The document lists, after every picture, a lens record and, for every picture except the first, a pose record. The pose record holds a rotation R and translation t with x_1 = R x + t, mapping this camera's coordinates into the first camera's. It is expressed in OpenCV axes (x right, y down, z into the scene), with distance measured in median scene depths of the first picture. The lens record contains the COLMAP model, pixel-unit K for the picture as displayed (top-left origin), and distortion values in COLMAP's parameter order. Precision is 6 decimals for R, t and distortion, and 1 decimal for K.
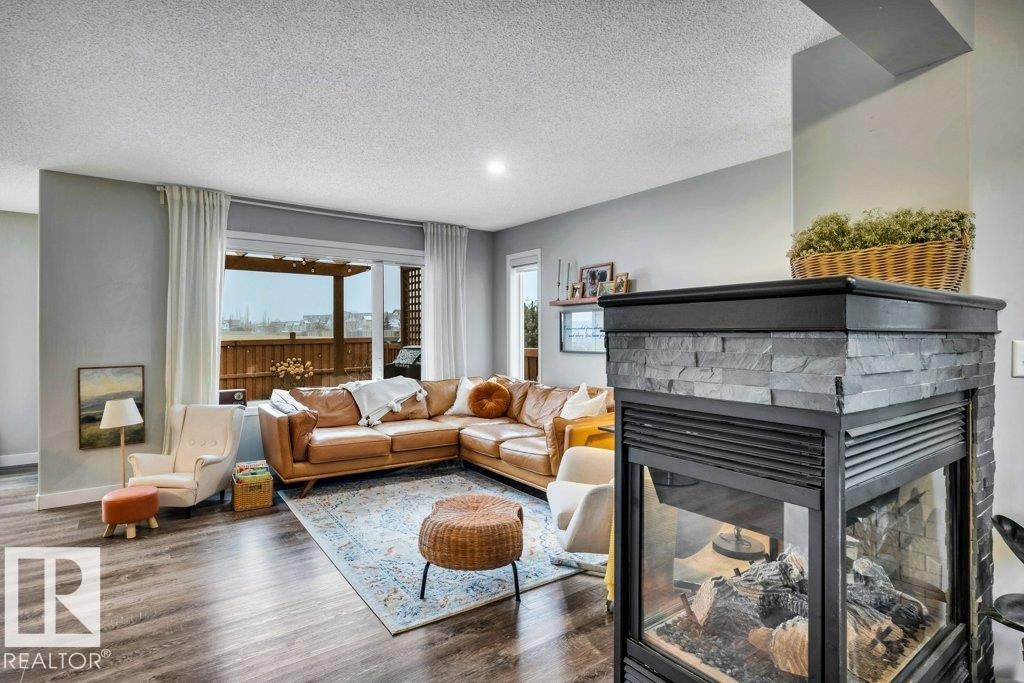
lens RADIAL K [[535.0, 0, 512.6], [0, 535.0, 332.3], [0, 0, 1]] dist [-0.009564, 0.000445]
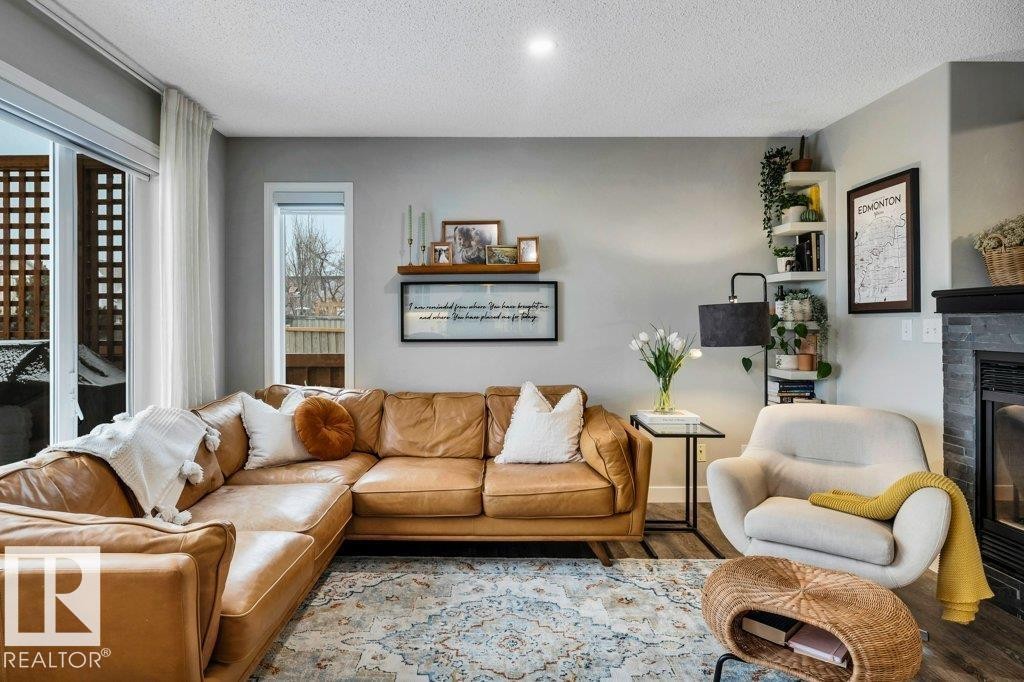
lens RADIAL K [[596.2, 0, 480.8], [0, 596.2, 315.5], [0, 0, 1]] dist [0.000996, 0.000562]
pose [[0.581419, 0.002407, 0.813601, -0.562723], [-0.000958, 0.999997, -0.002273, 0.006466], [-0.813604, 0.000542, 0.581420, 0.574933]]
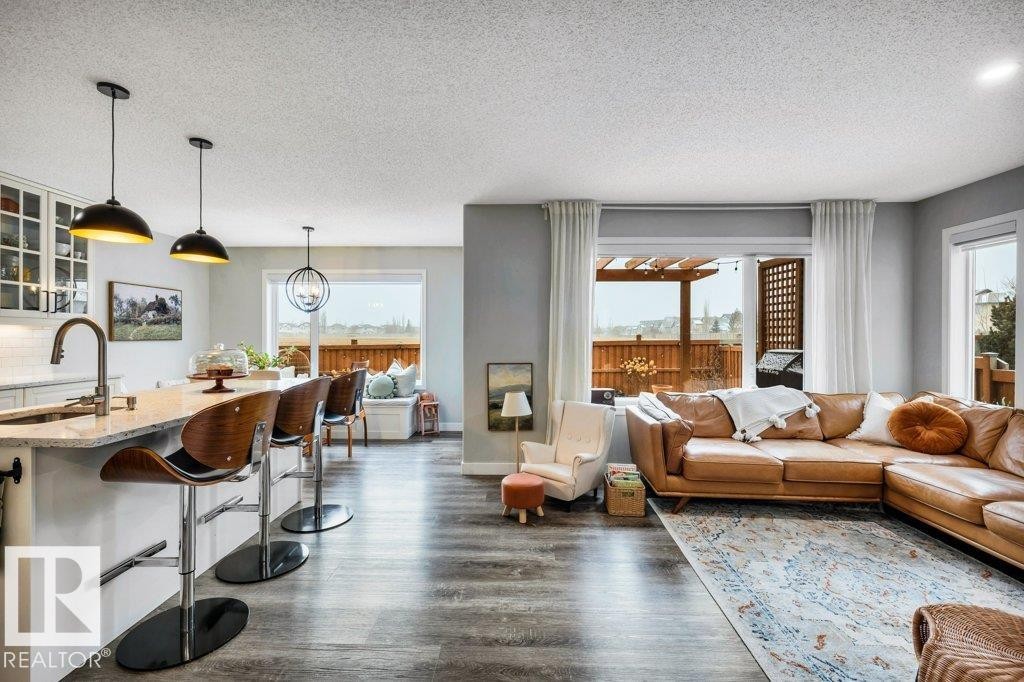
lens RADIAL K [[449.4, 0, 499.7], [0, 449.4, 337.8], [0, 0, 1]] dist [-0.000526, 0.000271]
pose [[0.782071, 0.005127, -0.623168, -0.138935], [-0.001483, 0.999979, 0.006366, 0.001843], [0.623188, -0.004055, 0.782062, 0.191708]]
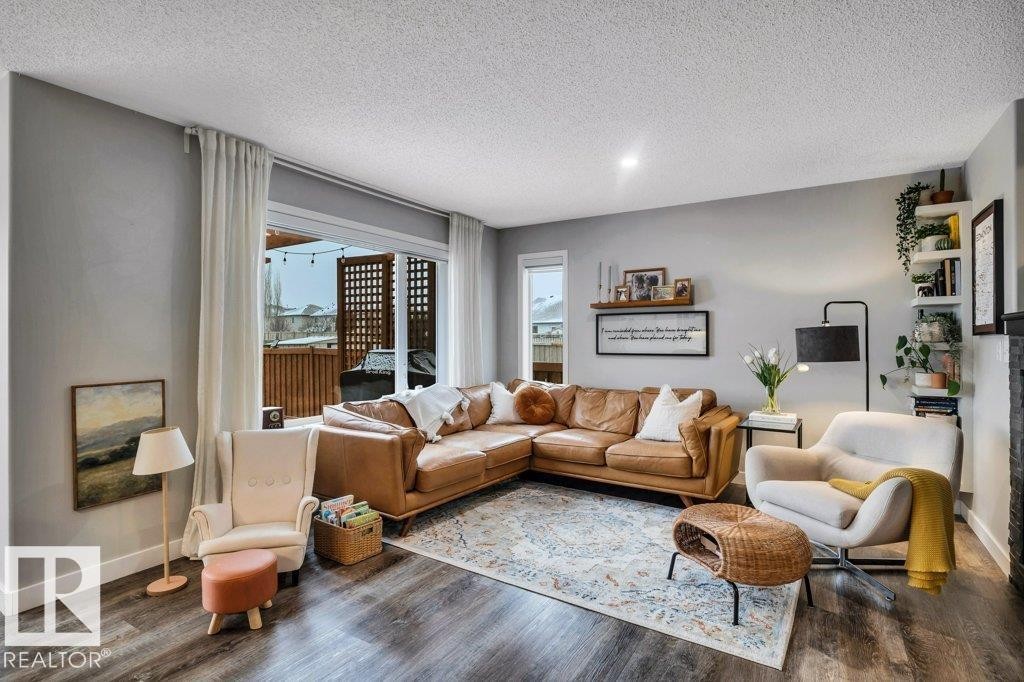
lens RADIAL K [[518.0, 0, 513.4], [0, 518.0, 335.8], [0, 0, 1]] dist [-0.004890, 0.000217]
pose [[0.927757, 0.002335, 0.373177, -0.502360], [-0.001865, 0.999997, -0.001619, 0.004576], [-0.373179, 0.000806, 0.927759, 0.189697]]
